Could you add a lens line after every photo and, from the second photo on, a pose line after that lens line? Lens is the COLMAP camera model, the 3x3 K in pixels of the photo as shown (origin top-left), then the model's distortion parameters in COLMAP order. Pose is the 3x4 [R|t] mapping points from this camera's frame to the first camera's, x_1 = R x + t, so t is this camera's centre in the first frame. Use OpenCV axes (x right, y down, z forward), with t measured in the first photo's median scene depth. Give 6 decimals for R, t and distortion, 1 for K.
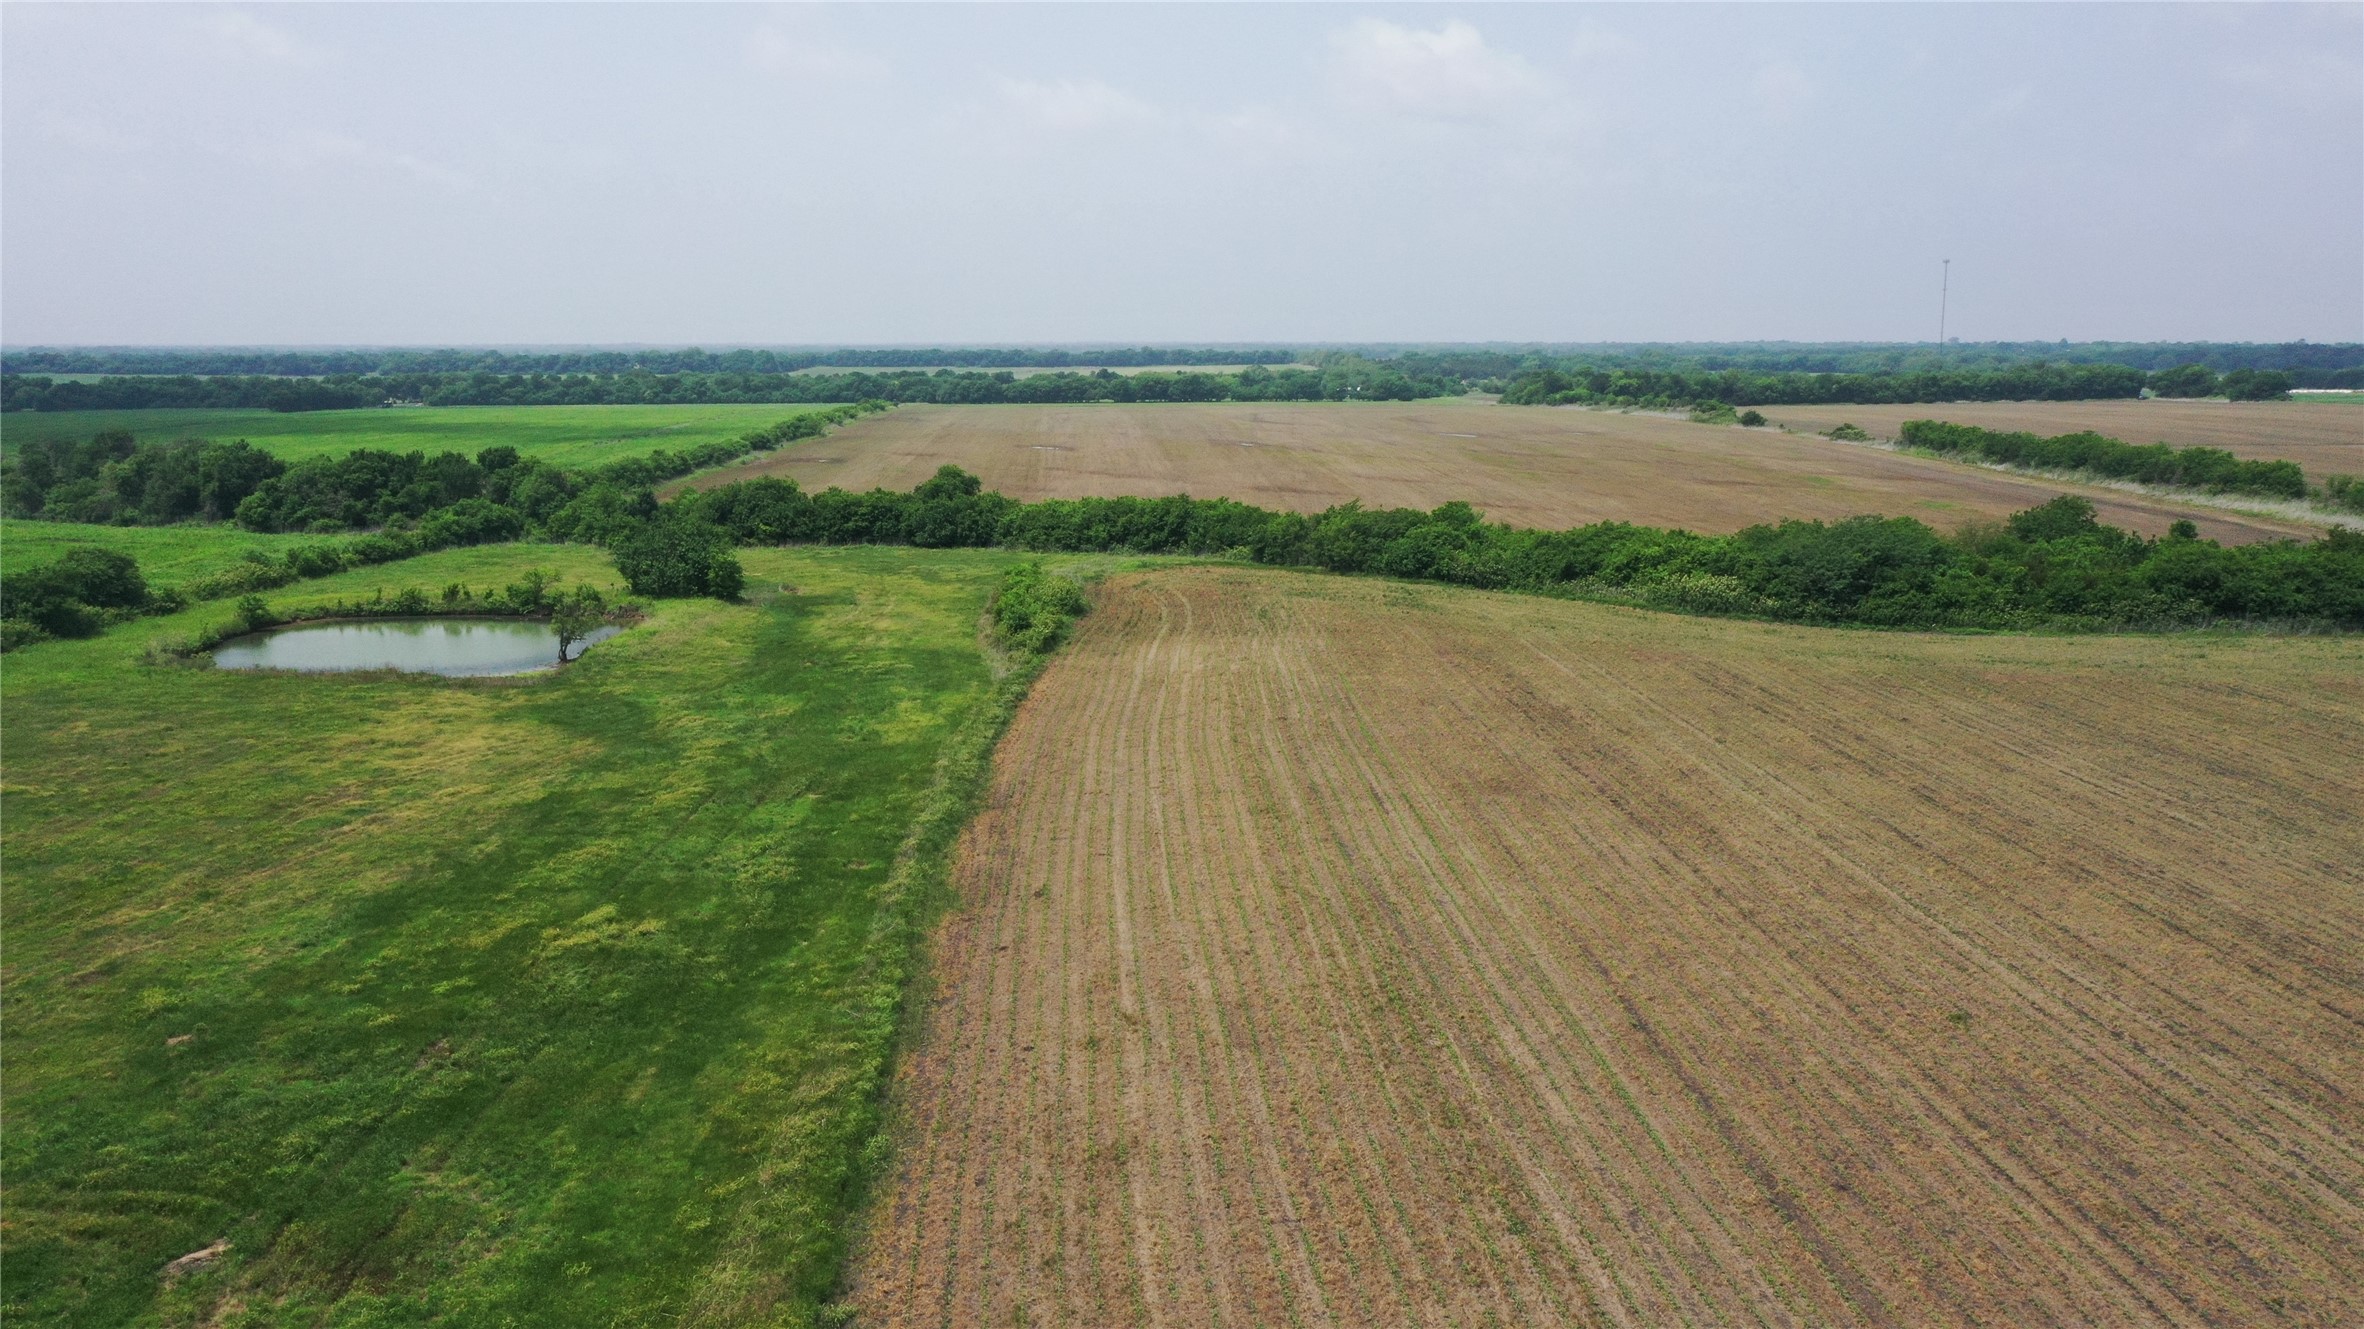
lens RADIAL K [[1868.1, 0, 1186.7], [0, 1868.1, 650.9], [0, 0, 1]] dist [0.013814, 0.000100]
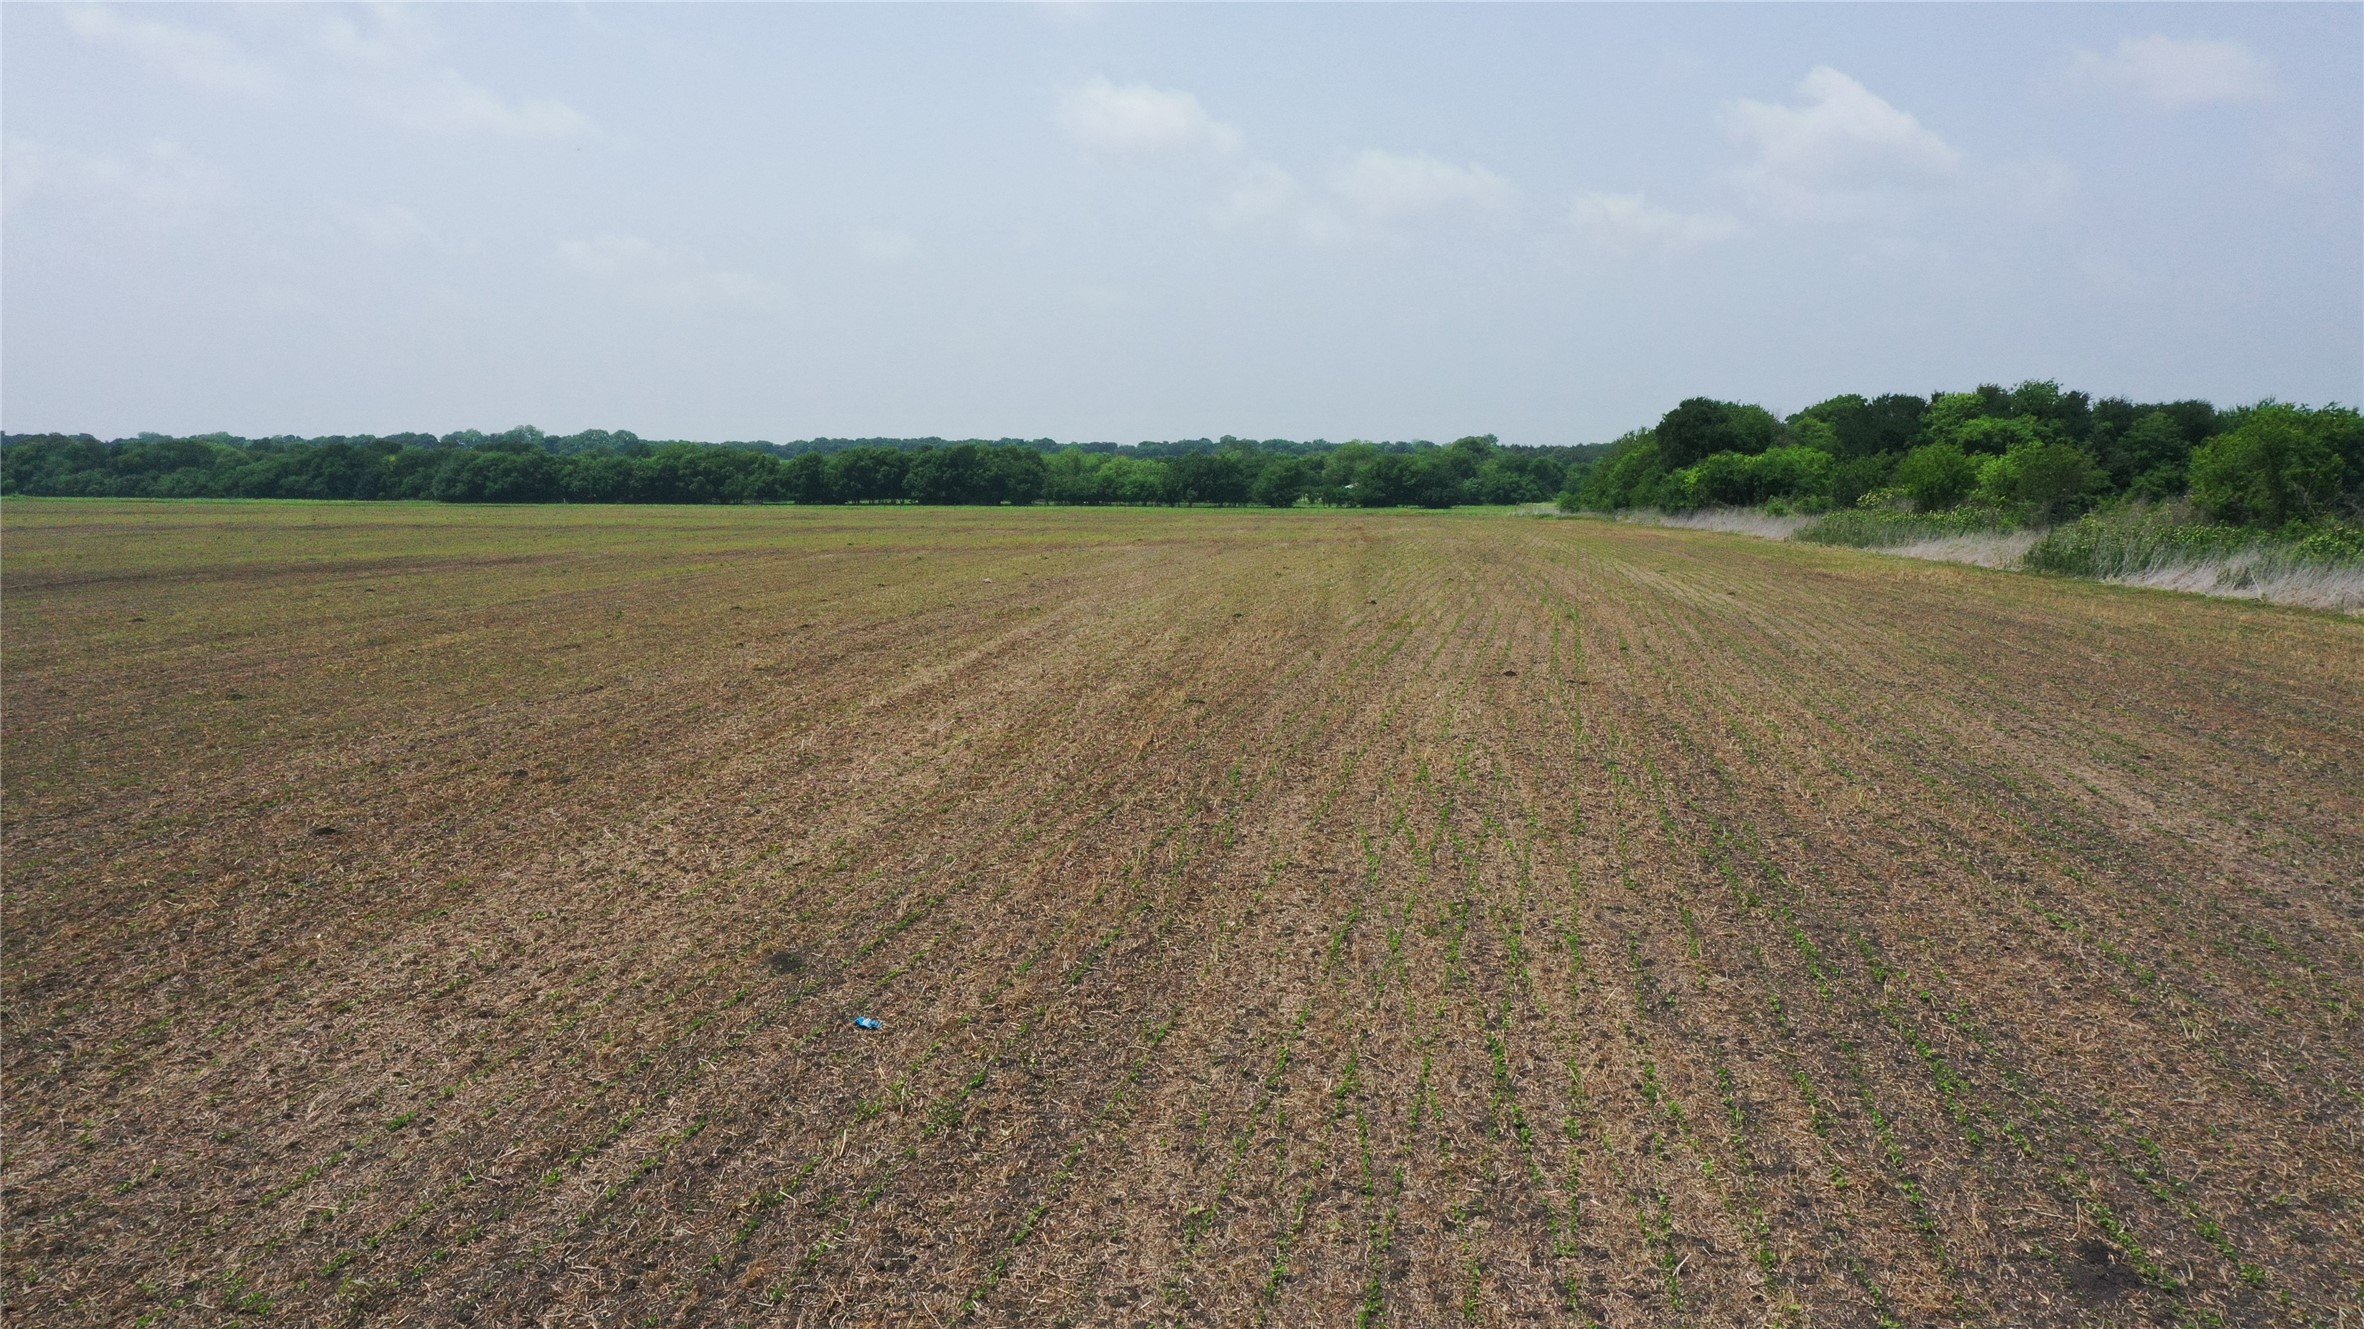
lens RADIAL K [[1868.1, 0, 1182.6], [0, 1868.1, 670.3], [0, 0, 1]] dist [0.013814, 0.000100]
pose [[0.987812, 0.024608, -0.153694, 0.681591], [-0.032448, 0.998286, -0.048712, -0.389321], [0.152232, 0.053105, 0.986917, 3.009321]]
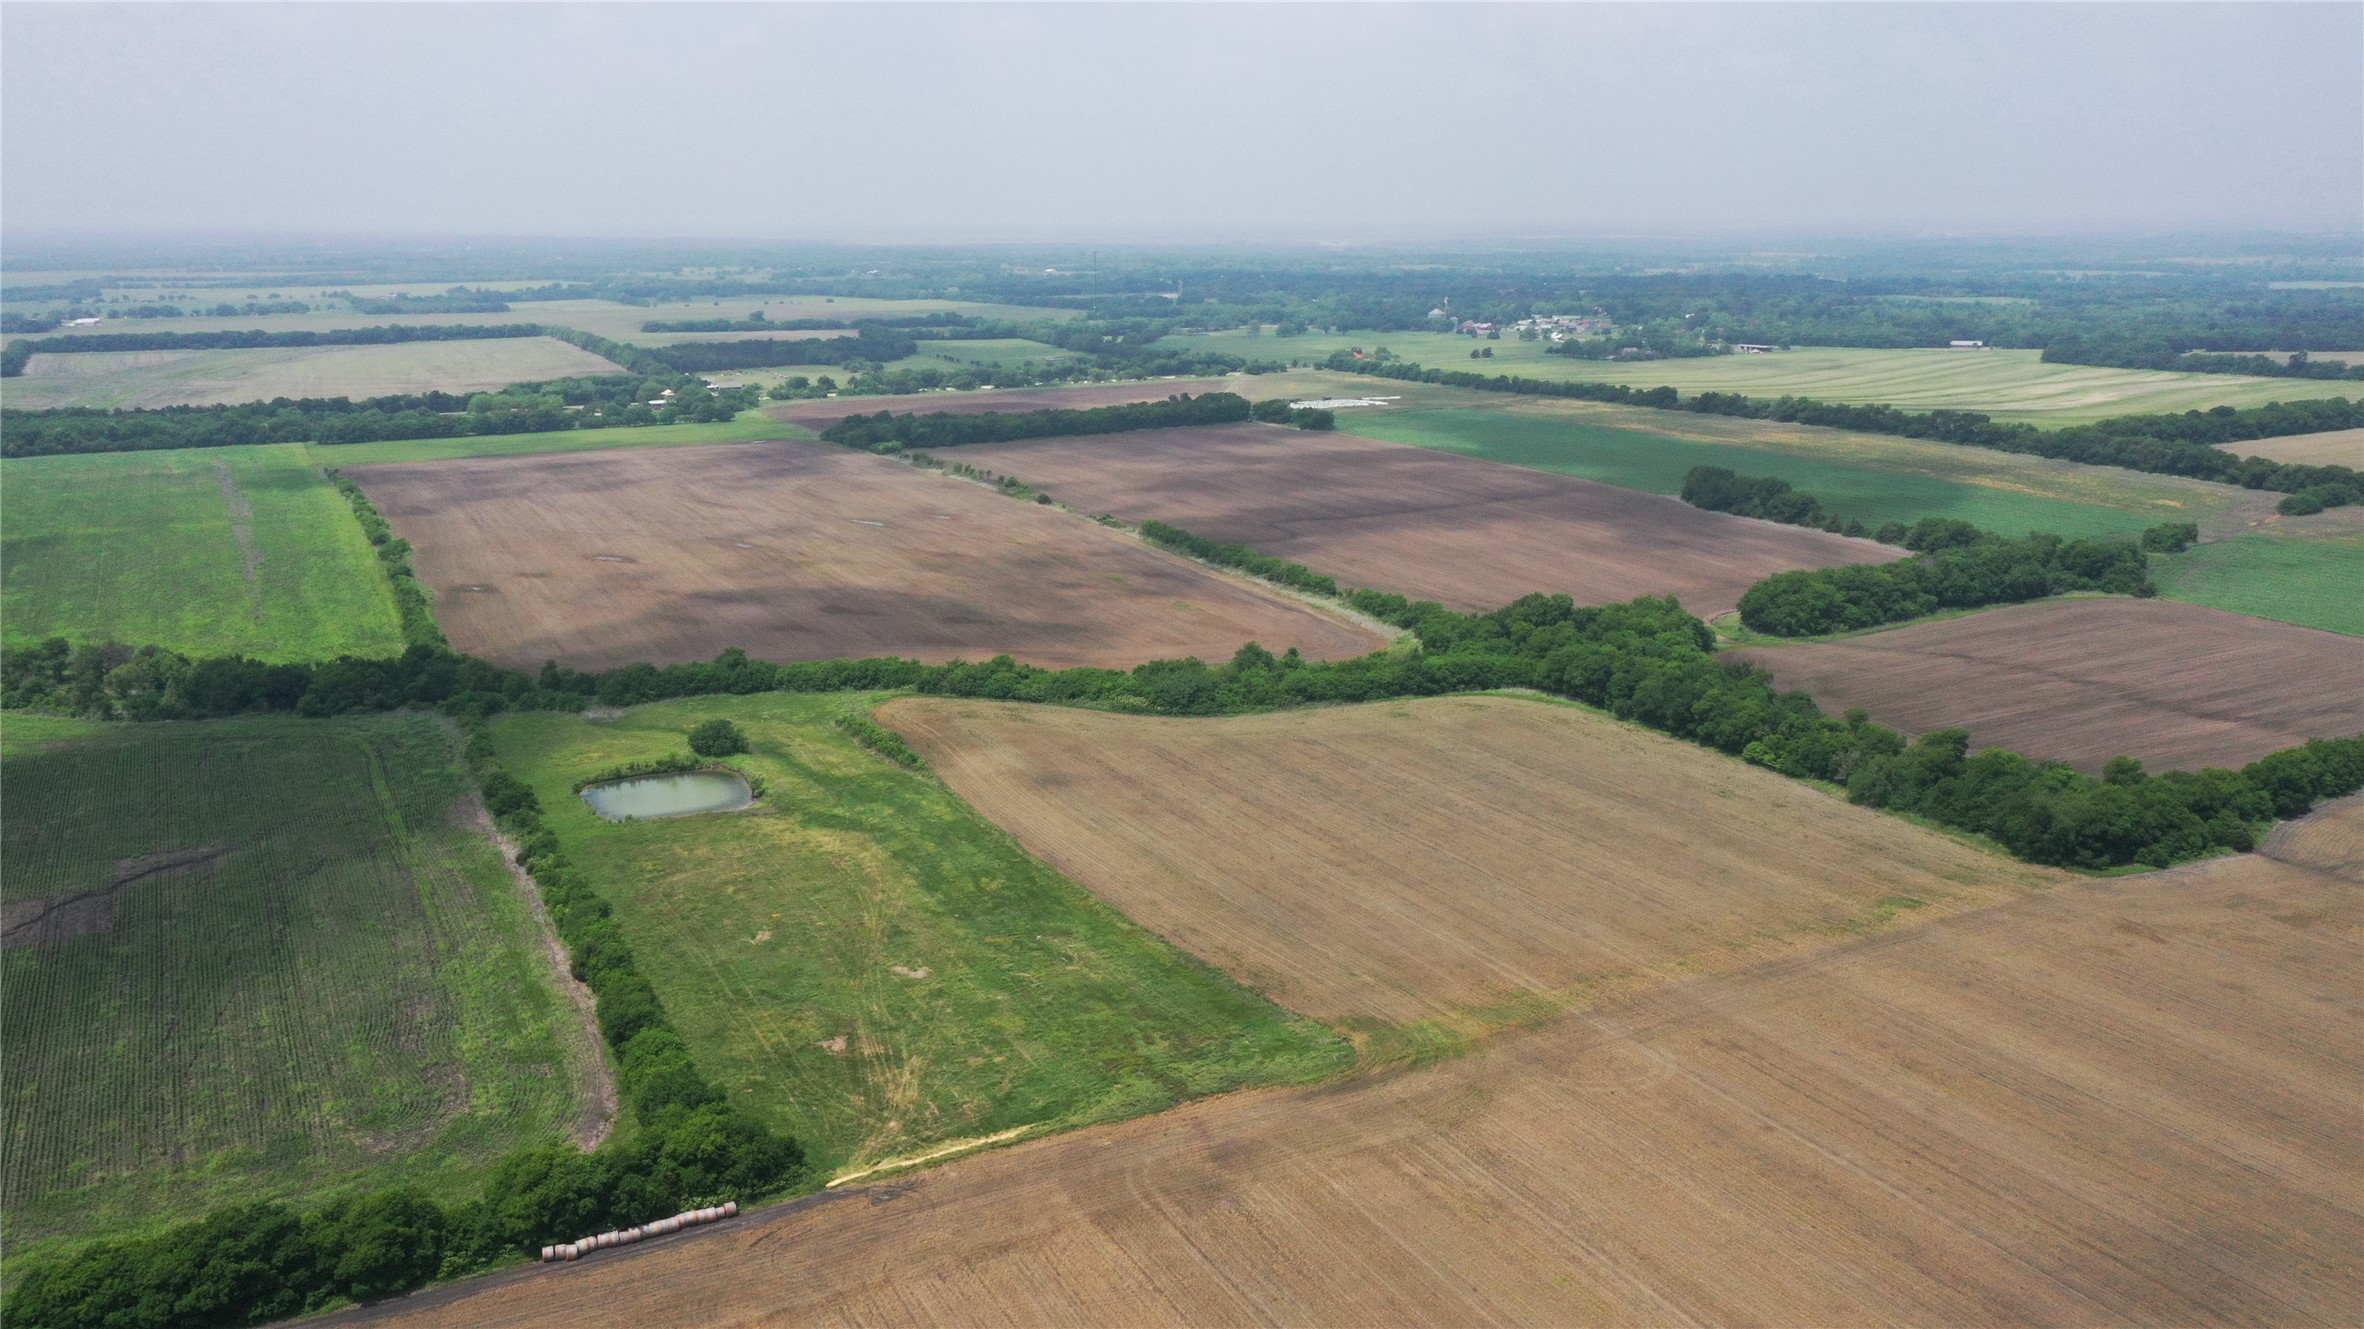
lens RADIAL K [[1868.1, 0, 1182.5], [0, 1868.1, 672.1], [0, 0, 1]] dist [0.013814, 0.000100]
pose [[0.902813, -0.105839, 0.416805, -0.780127], [0.073049, 0.992898, 0.093900, -0.333990], [-0.423784, -0.054327, 0.904133, -1.447080]]
